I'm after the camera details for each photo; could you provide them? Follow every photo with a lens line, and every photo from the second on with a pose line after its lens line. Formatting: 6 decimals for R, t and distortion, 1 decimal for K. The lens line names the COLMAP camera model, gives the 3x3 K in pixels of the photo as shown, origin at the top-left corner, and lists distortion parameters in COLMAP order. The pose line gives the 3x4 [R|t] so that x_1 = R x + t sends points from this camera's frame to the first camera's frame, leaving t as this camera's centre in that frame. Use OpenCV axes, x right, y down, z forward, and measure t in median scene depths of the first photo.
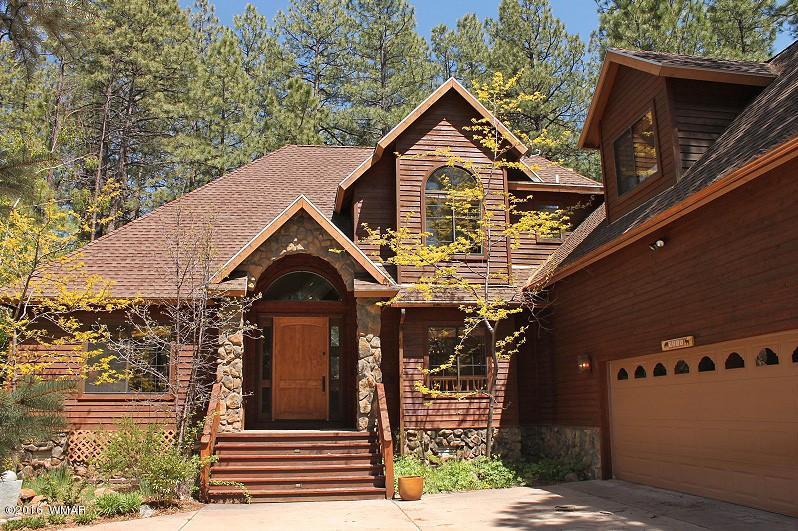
lens RADIAL K [[671.0, 0, 399.5], [0, 671.0, 263.4], [0, 0, 1]] dist [-0.013457, -0.000641]
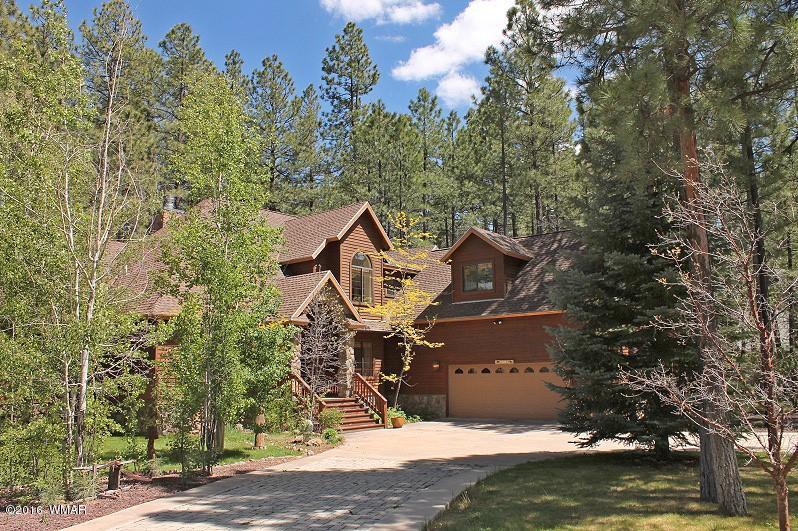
lens RADIAL K [[671.0, 0, 398.4], [0, 671.0, 266.5], [0, 0, 1]] dist [-0.013457, -0.000641]
pose [[0.730439, 0.116109, 0.673036, -1.382568], [-0.142610, 0.989650, -0.015957, -0.122194], [-0.667923, -0.084326, 0.739438, -0.524824]]
